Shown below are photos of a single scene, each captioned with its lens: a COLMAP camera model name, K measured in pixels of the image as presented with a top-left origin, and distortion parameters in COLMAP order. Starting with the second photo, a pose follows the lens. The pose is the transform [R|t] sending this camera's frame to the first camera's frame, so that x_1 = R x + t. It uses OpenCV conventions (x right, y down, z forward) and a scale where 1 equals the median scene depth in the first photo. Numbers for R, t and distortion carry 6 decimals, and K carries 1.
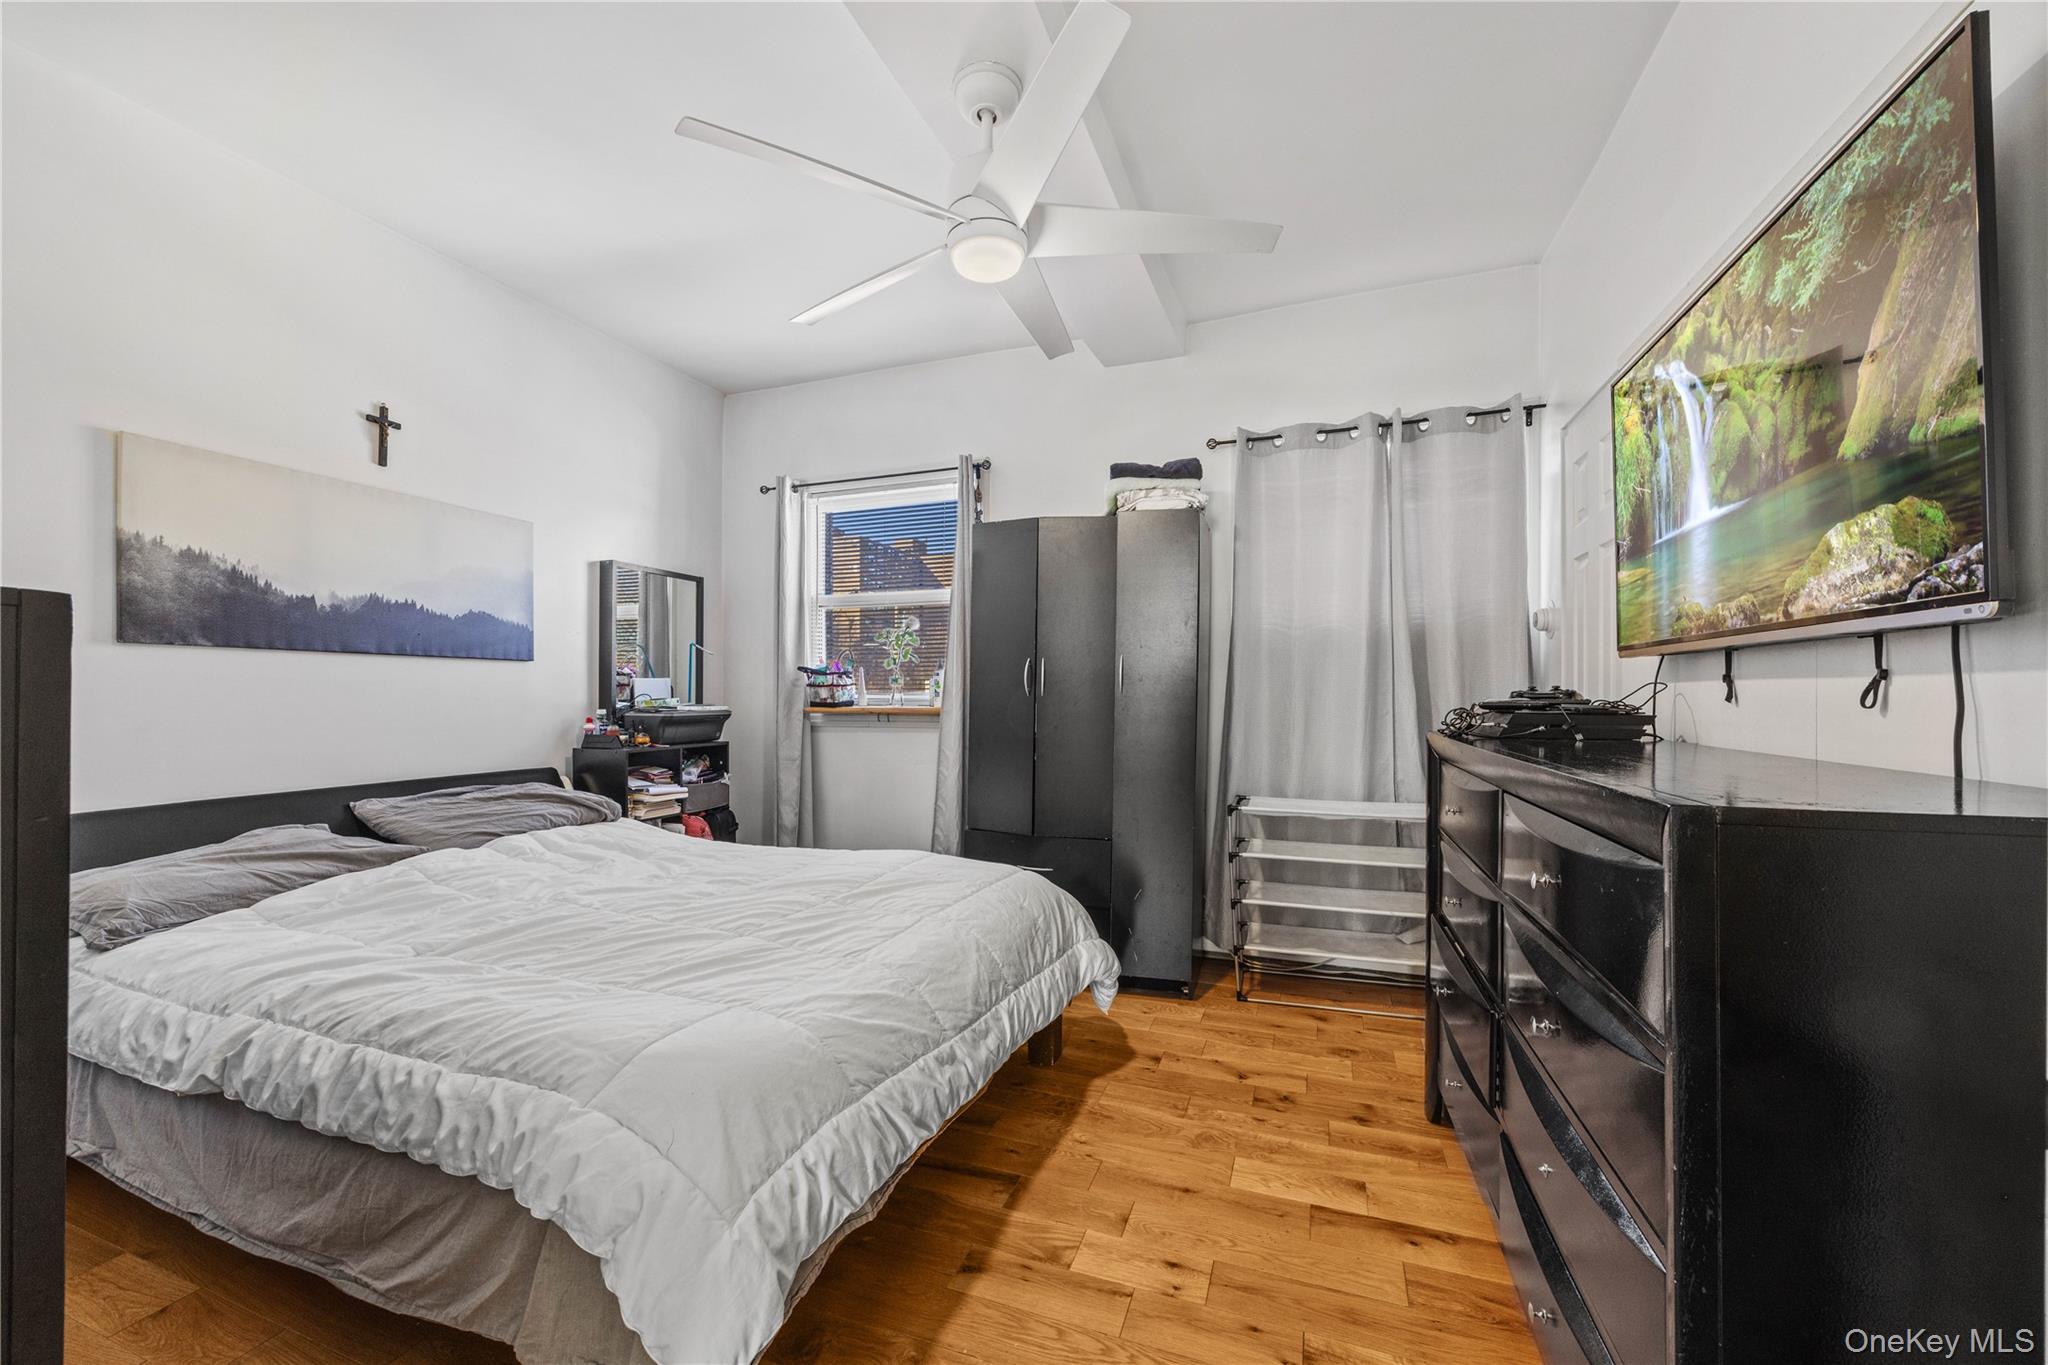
lens RADIAL K [[809.8, 0, 1028.9], [0, 809.8, 677.6], [0, 0, 1]] dist [-0.000236, 0.000159]
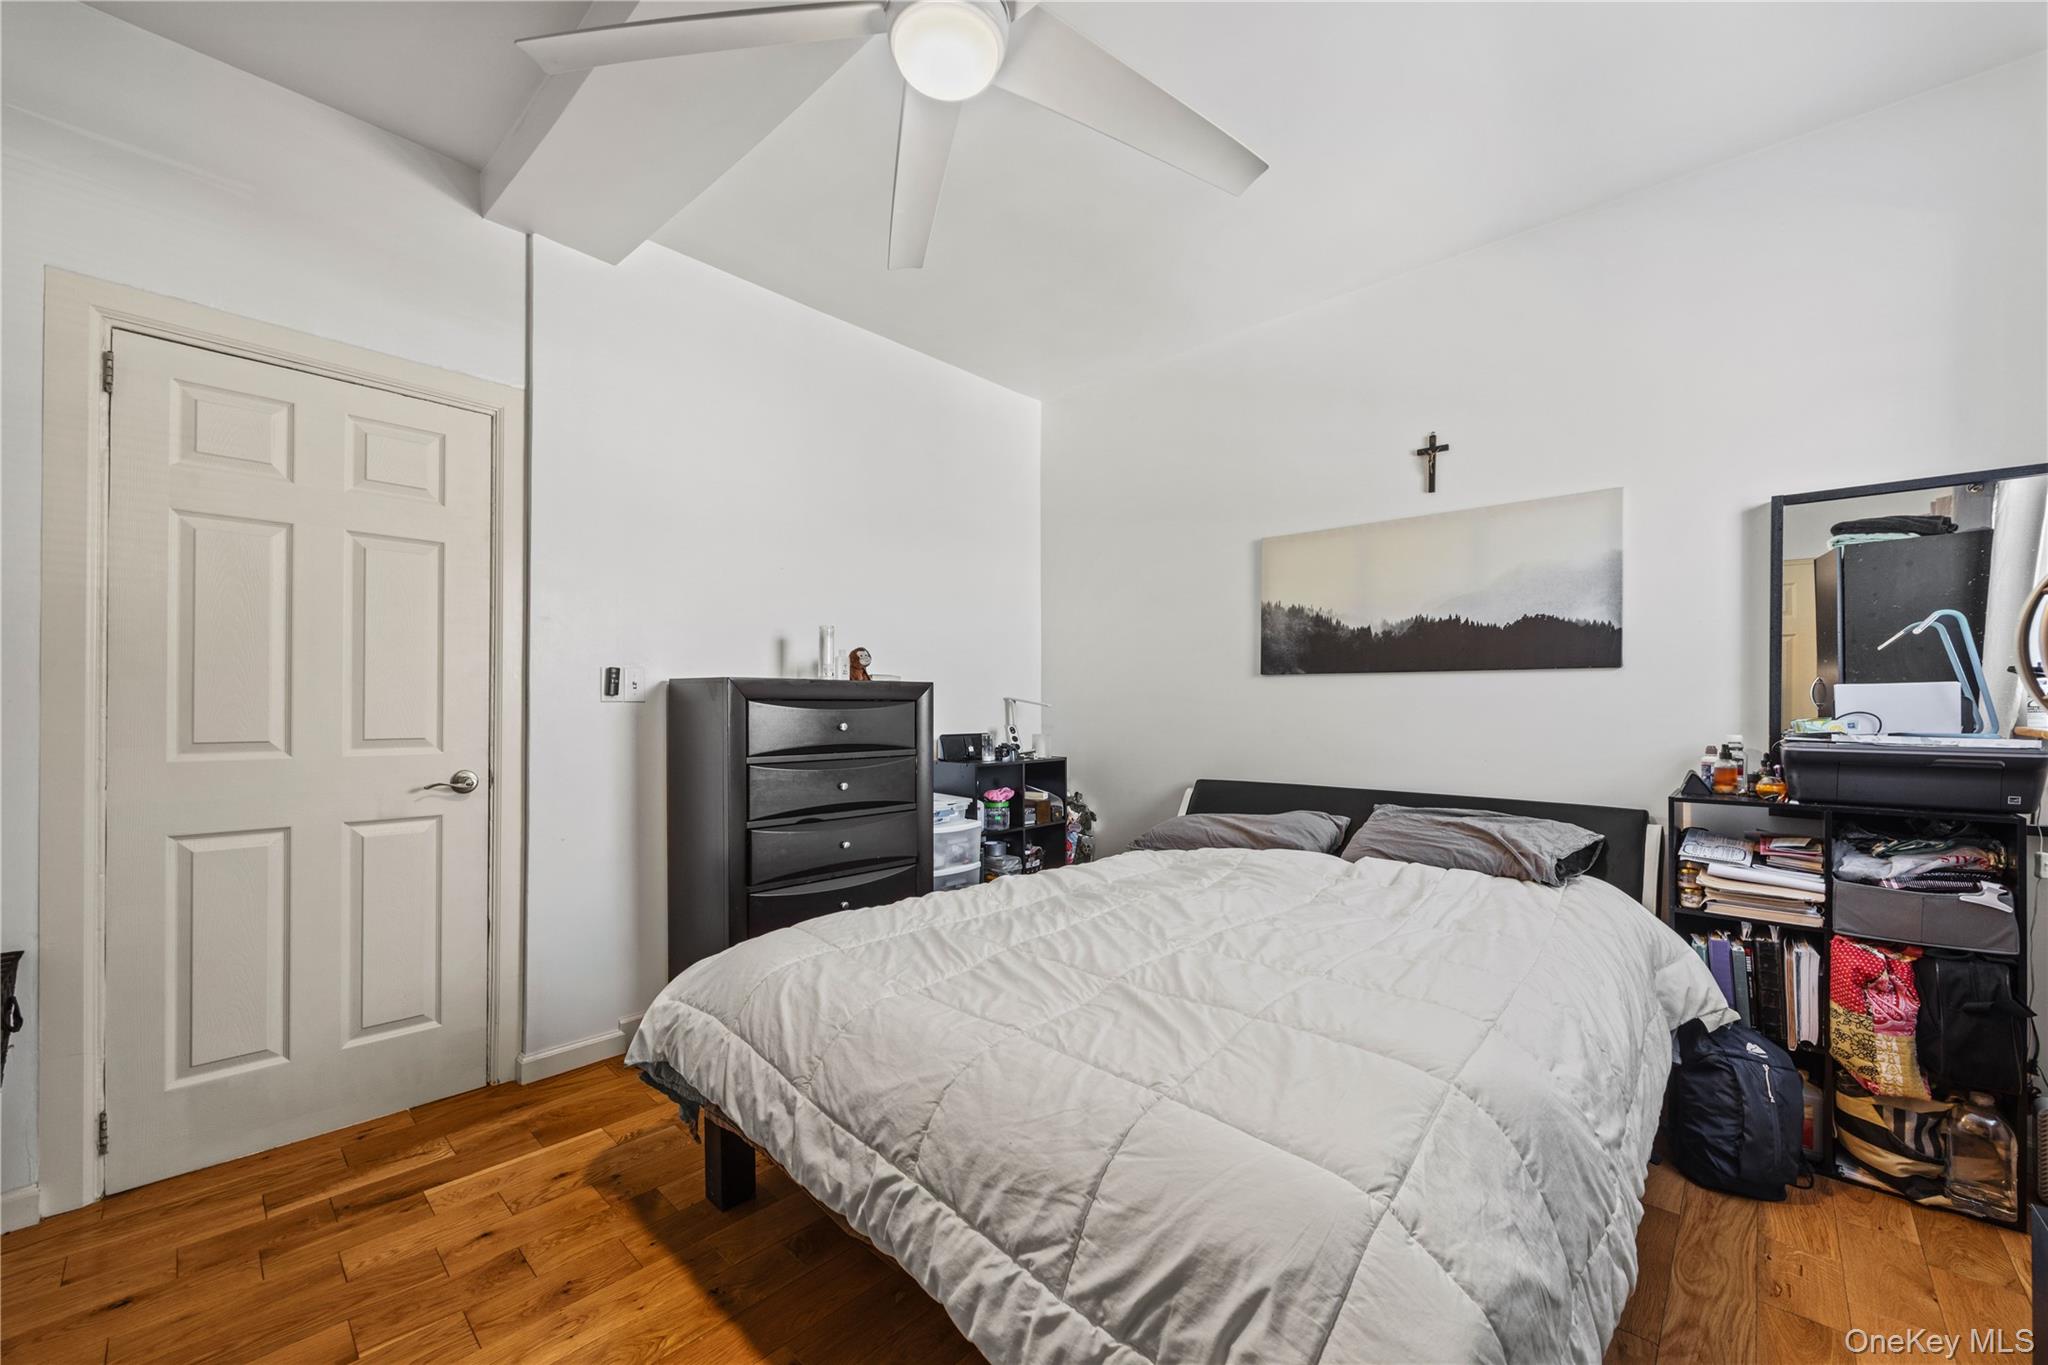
lens RADIAL K [[809.8, 0, 1027.6], [0, 809.8, 693.4], [0, 0, 1]] dist [-0.000236, 0.000159]
pose [[-0.379956, -0.015132, -0.924881, 0.375849], [0.014804, 0.999639, -0.022437, 0.015244], [0.924886, -0.022217, -0.379595, 0.927456]]
